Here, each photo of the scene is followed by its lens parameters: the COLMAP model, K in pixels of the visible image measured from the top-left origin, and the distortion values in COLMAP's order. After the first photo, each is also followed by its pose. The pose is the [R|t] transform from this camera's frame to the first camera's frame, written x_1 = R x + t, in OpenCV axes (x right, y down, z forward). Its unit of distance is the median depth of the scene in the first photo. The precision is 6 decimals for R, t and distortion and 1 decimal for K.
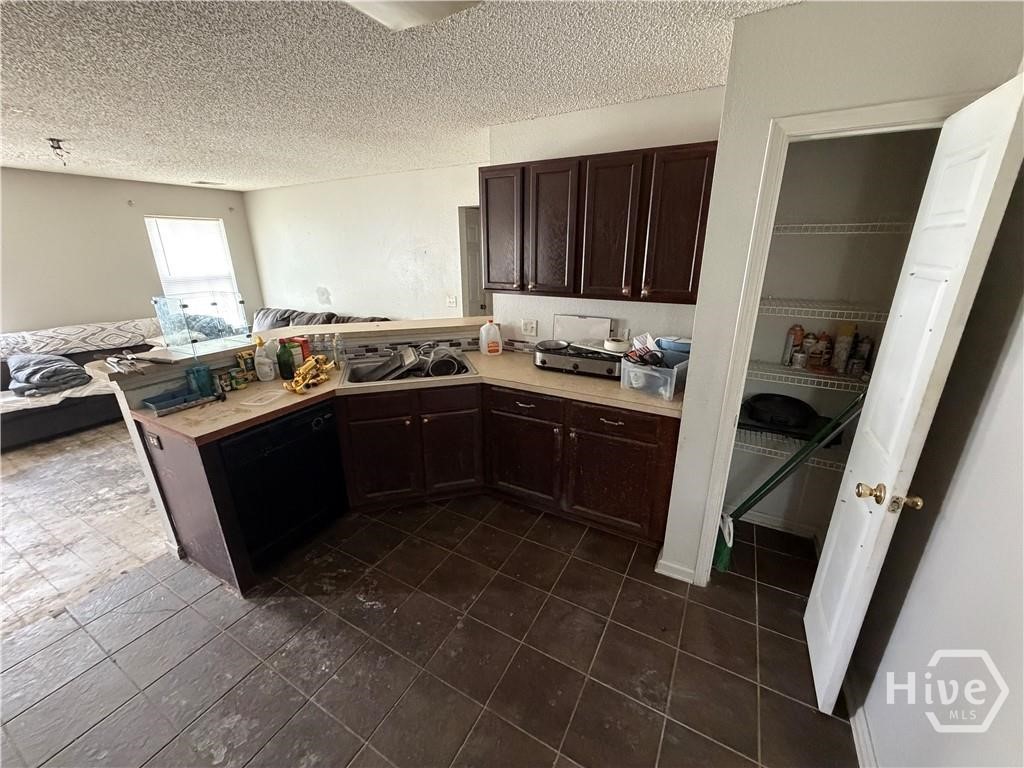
lens RADIAL K [[407.7, 0, 510.8], [0, 407.7, 383.3], [0, 0, 1]] dist [-0.001881, -0.000090]
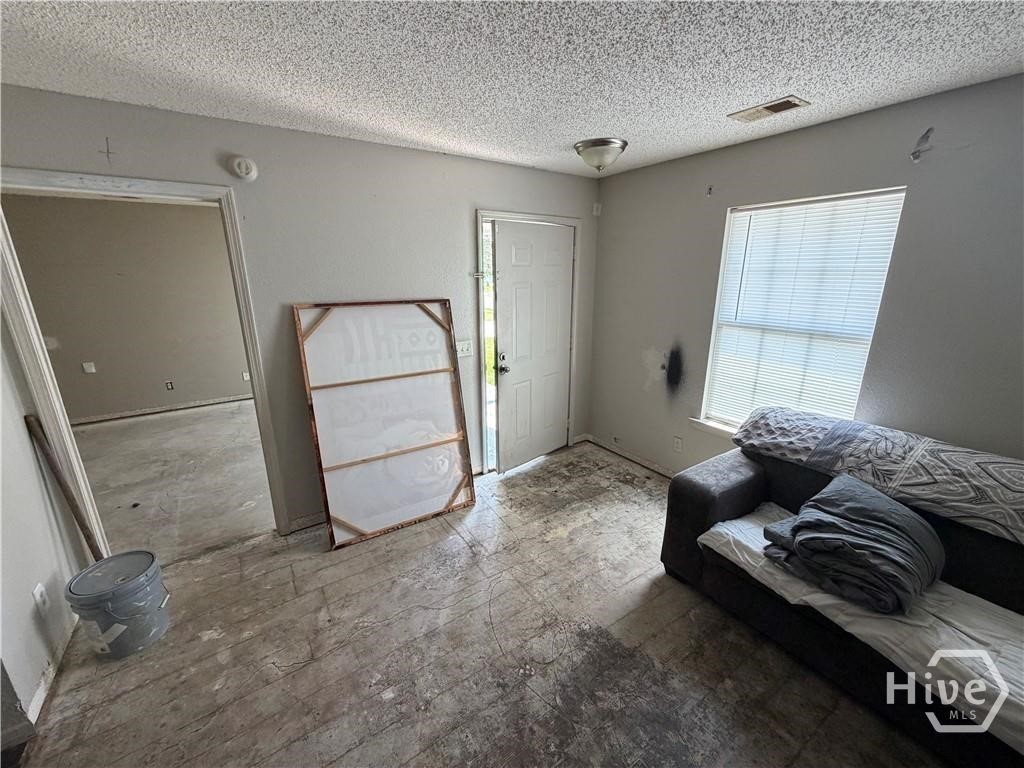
lens RADIAL K [[407.7, 0, 520.9], [0, 407.7, 382.7], [0, 0, 1]] dist [-0.001881, -0.000090]
pose [[-0.459287, 0.244381, -0.854010, -0.668379], [-0.278741, 0.873201, 0.399780, -0.260579], [0.843421, 0.421661, -0.332930, 0.810080]]
